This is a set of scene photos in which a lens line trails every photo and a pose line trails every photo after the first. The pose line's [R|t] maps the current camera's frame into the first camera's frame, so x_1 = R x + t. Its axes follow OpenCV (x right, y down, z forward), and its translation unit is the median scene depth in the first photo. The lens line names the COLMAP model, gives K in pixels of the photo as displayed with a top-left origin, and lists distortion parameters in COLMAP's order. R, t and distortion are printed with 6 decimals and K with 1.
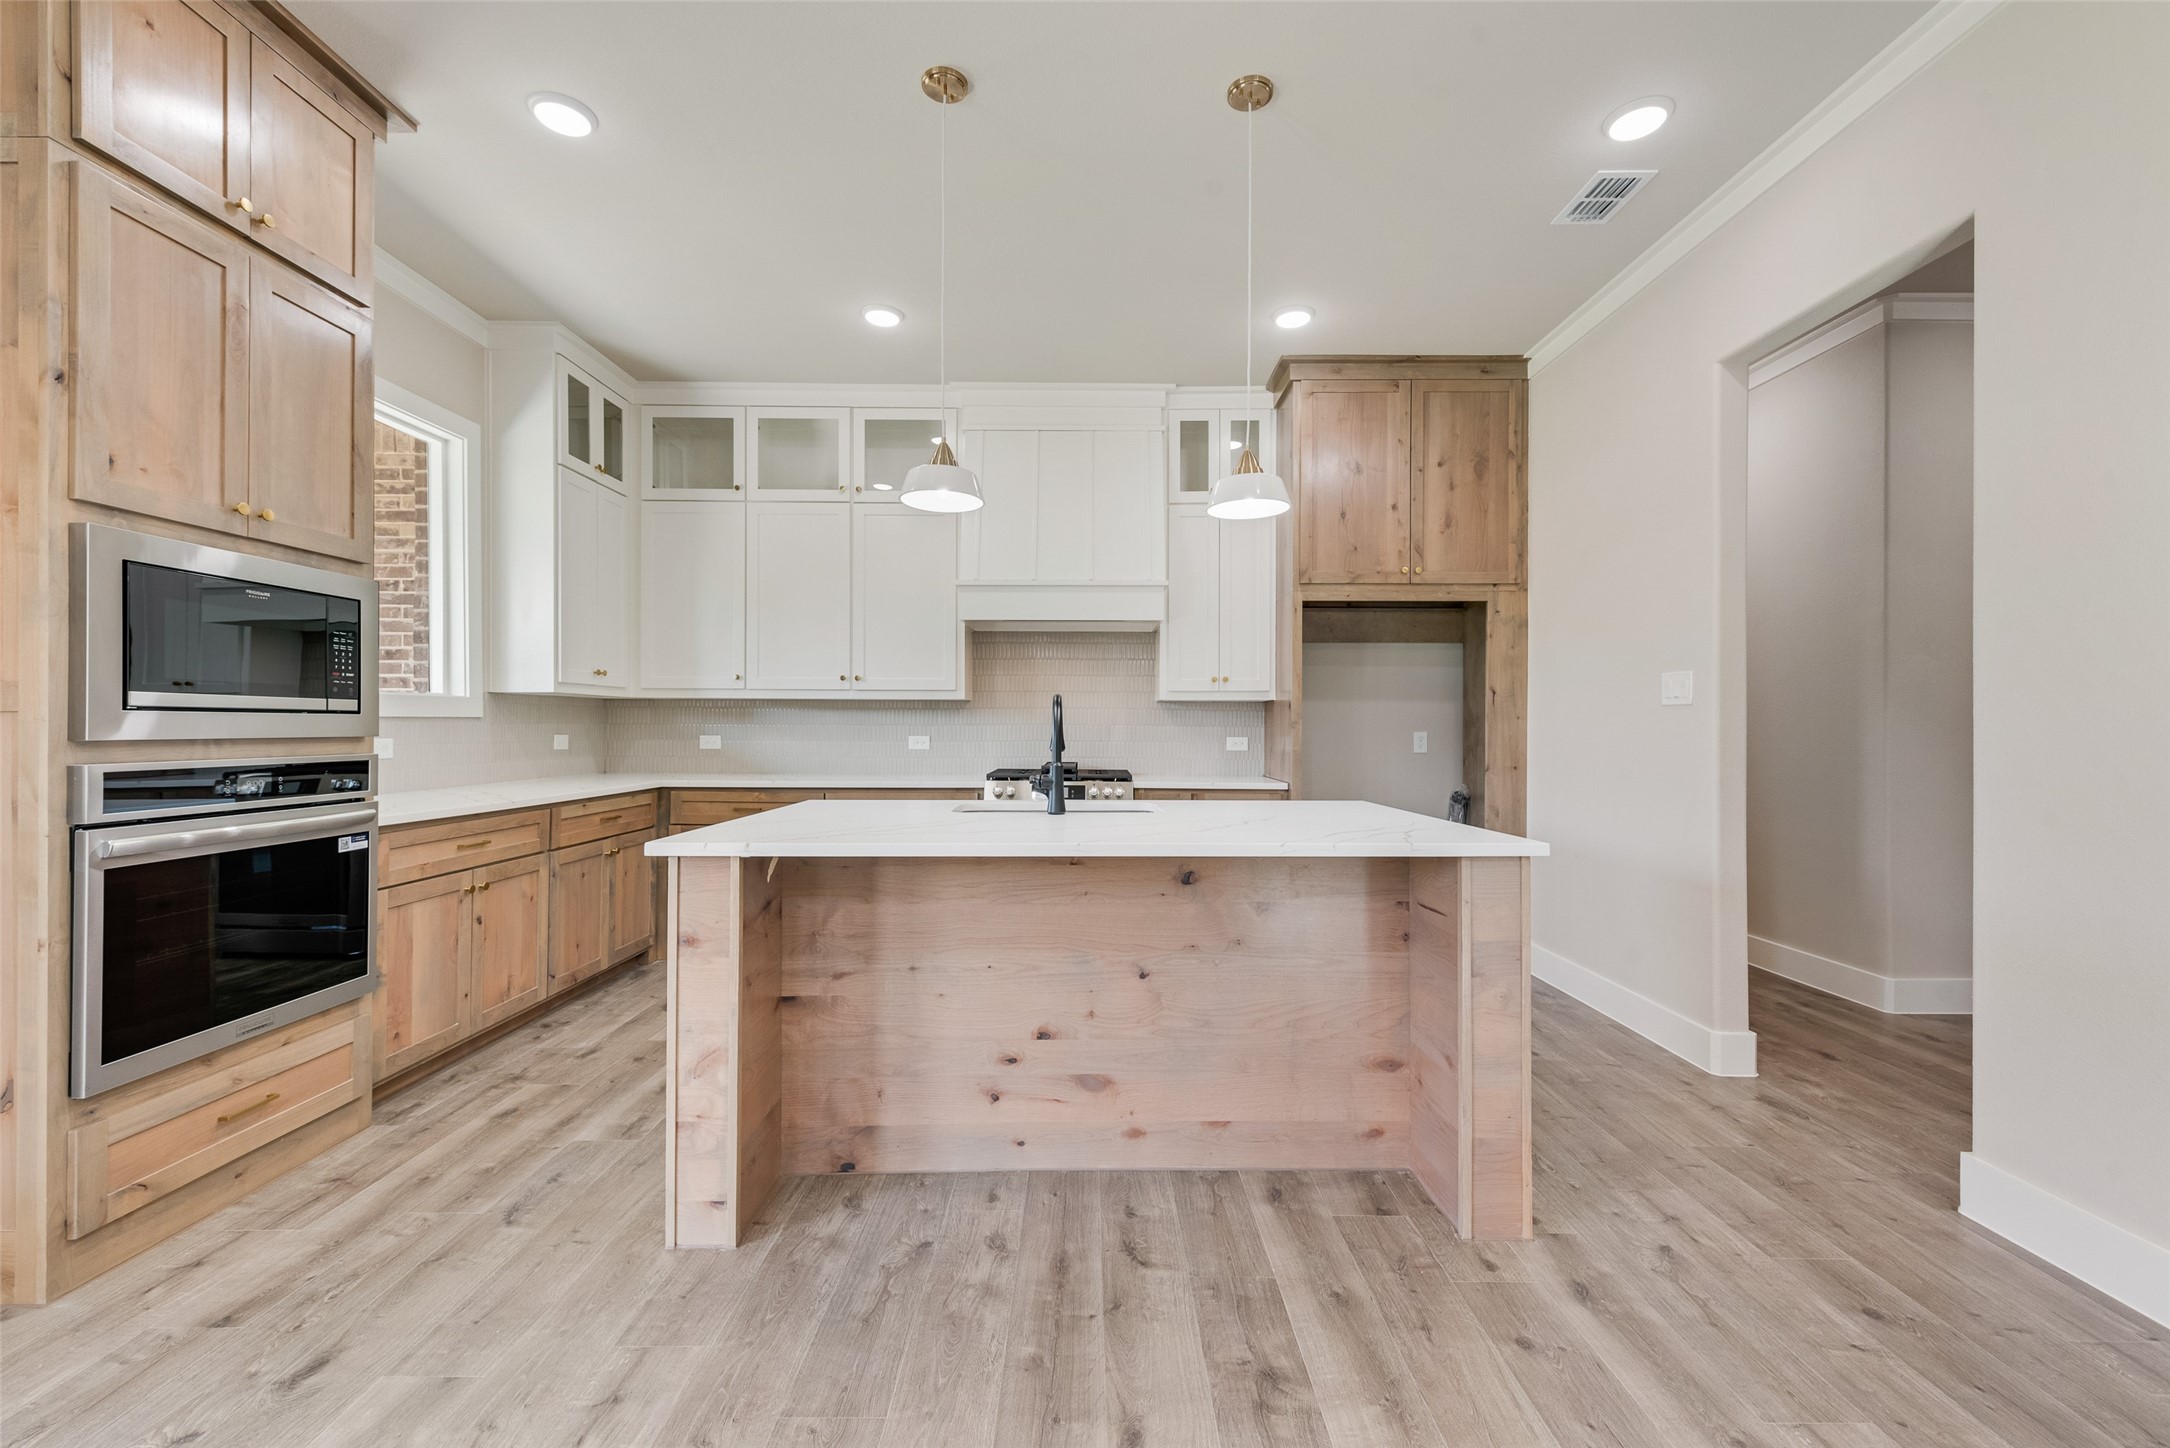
lens RADIAL K [[880.3, 0, 1089.7], [0, 880.3, 721.9], [0, 0, 1]] dist [0.012158, -0.004244]
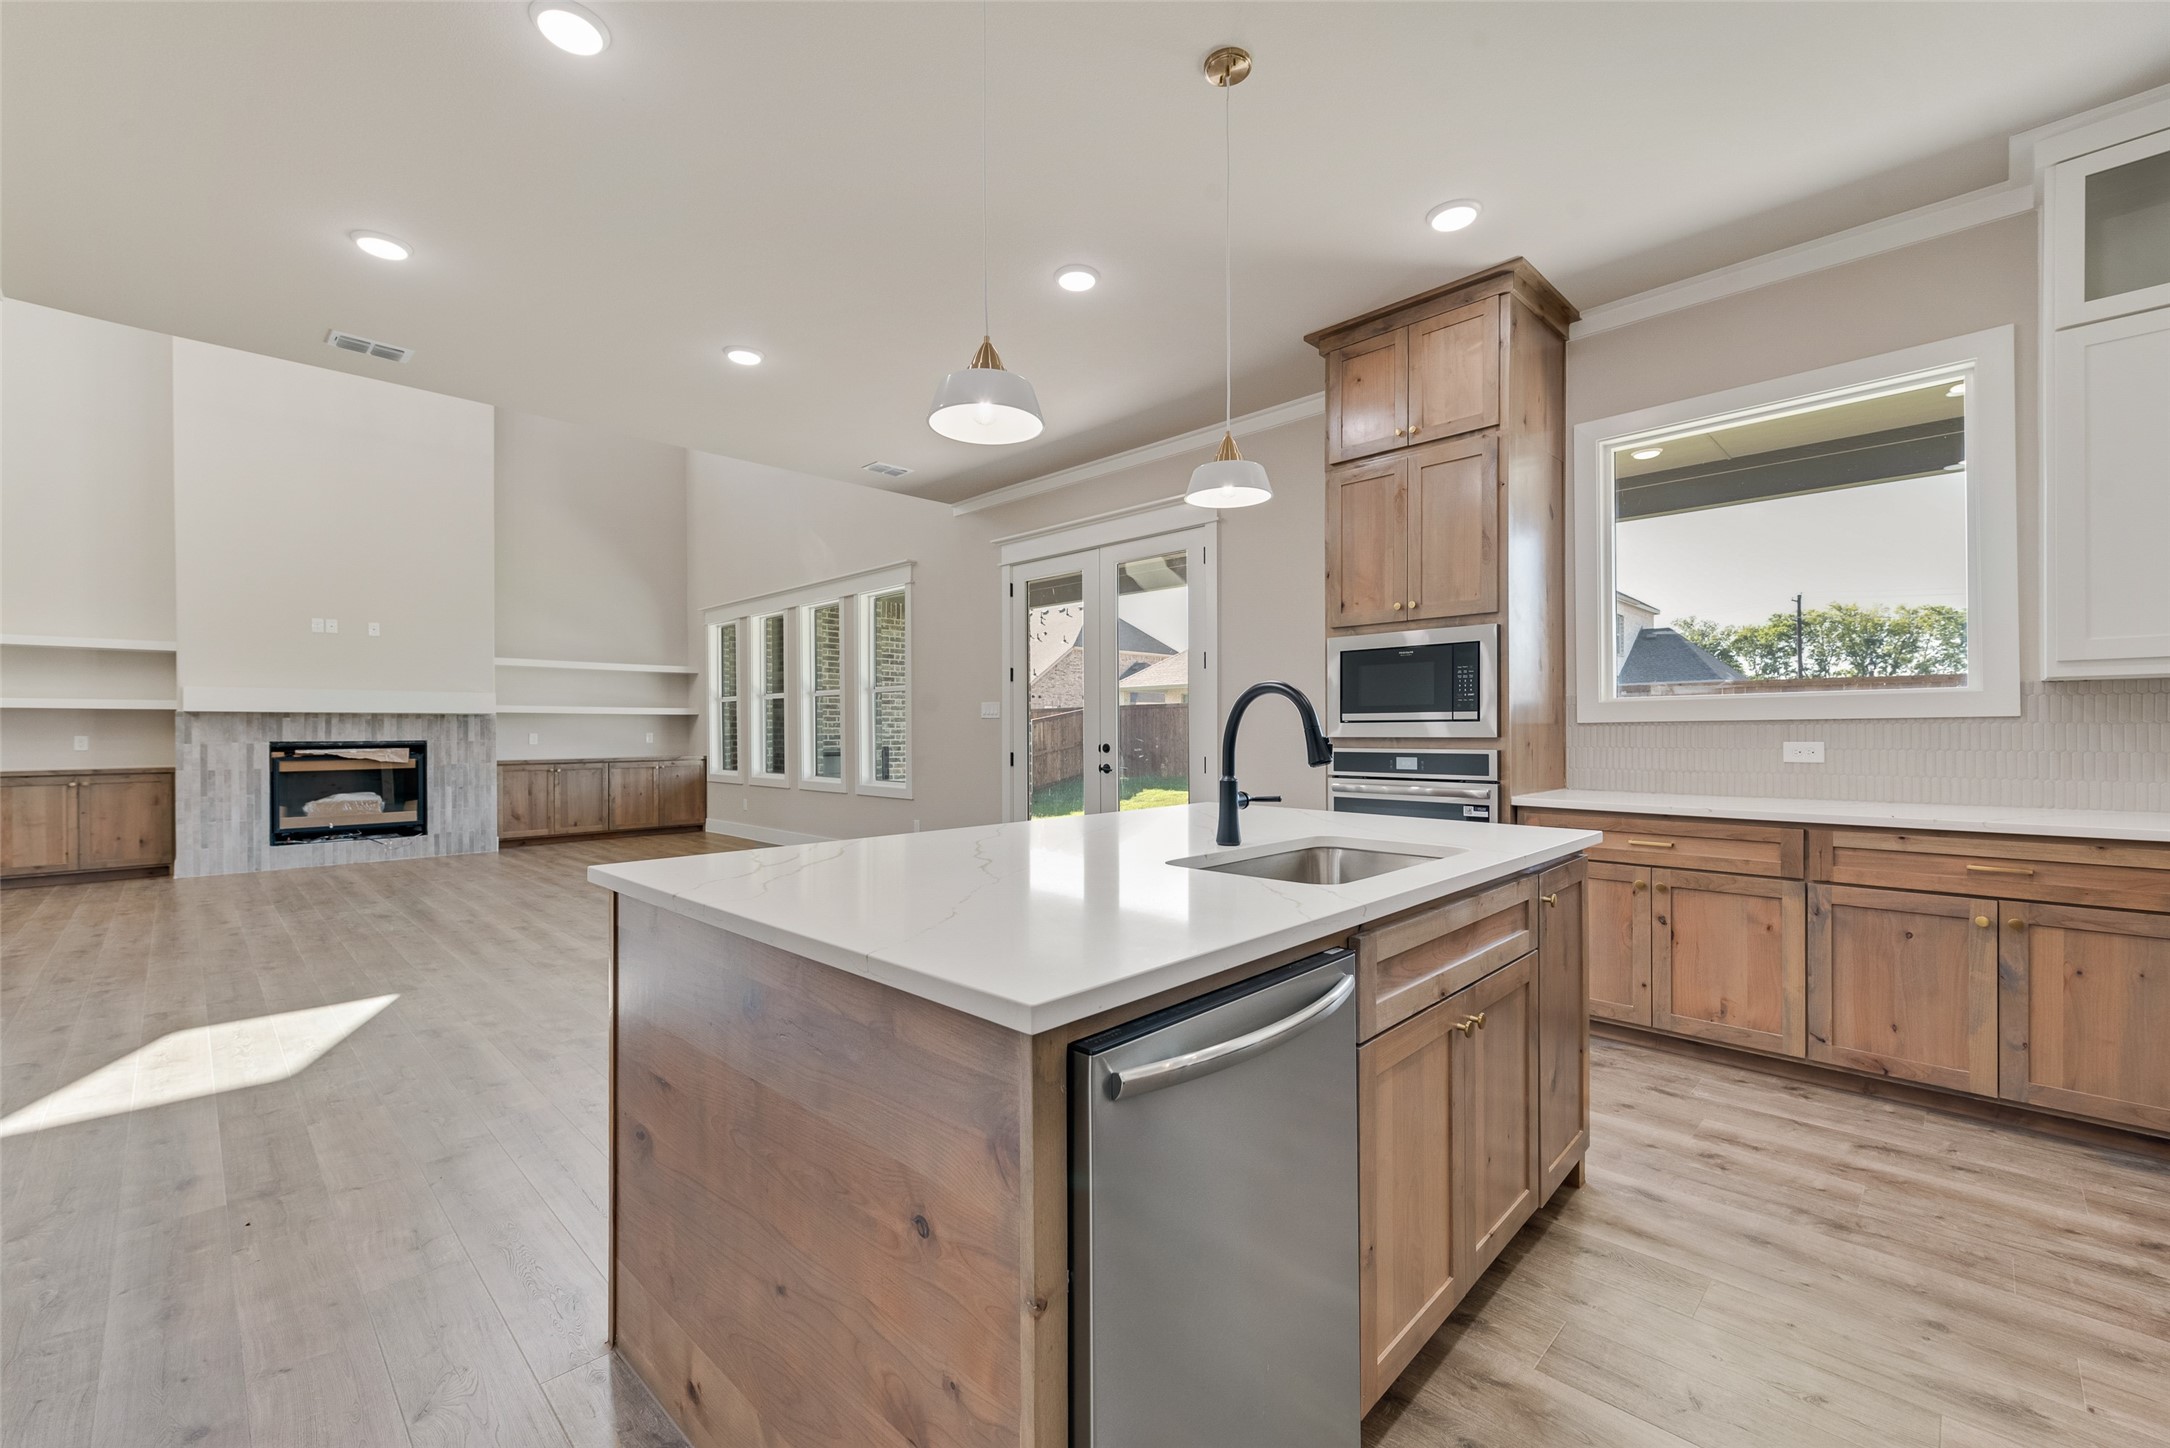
lens RADIAL K [[896.7, 0, 1078.2], [0, 896.7, 730.2], [0, 0, 1]] dist [0.015354, -0.004826]
pose [[-0.710740, -0.001414, -0.703453, 0.541889], [0.004240, 0.999971, -0.006293, 0.009882], [0.703442, -0.007455, -0.710714, 1.324663]]
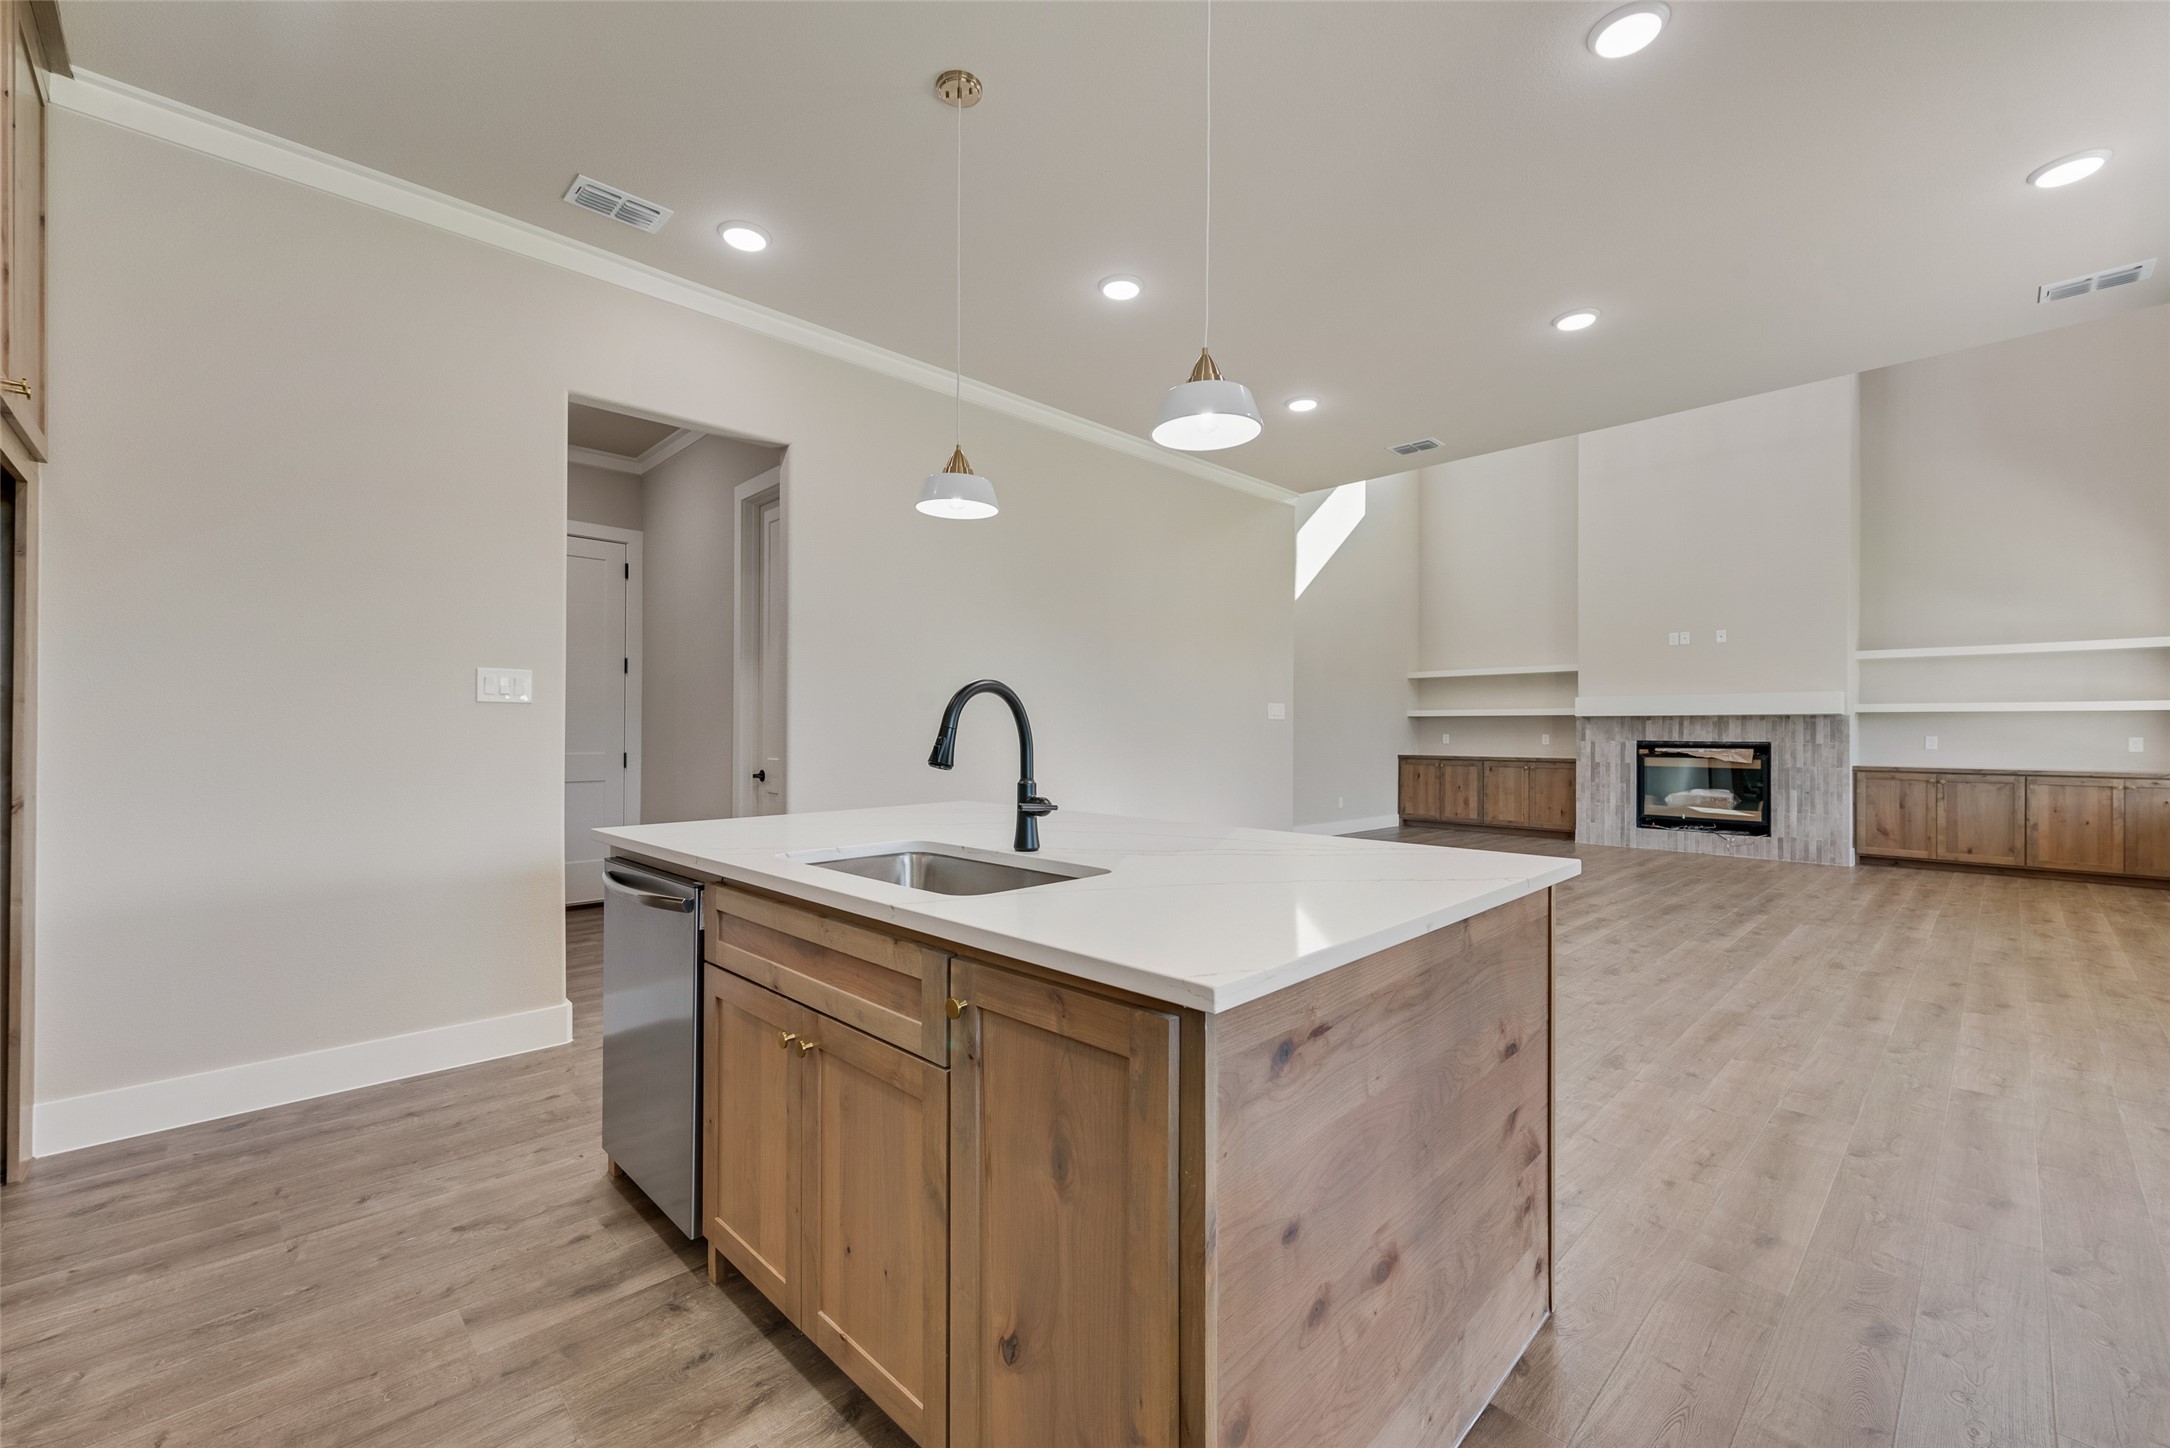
lens RADIAL K [[890.0, 0, 1091.8], [0, 890.0, 729.4], [0, 0, 1]] dist [0.015050, -0.000144]
pose [[-0.698944, -0.006323, 0.715149, -0.541126], [-0.011142, 0.999936, -0.002048, 0.005512], [-0.715090, -0.009400, -0.698969, 1.342151]]
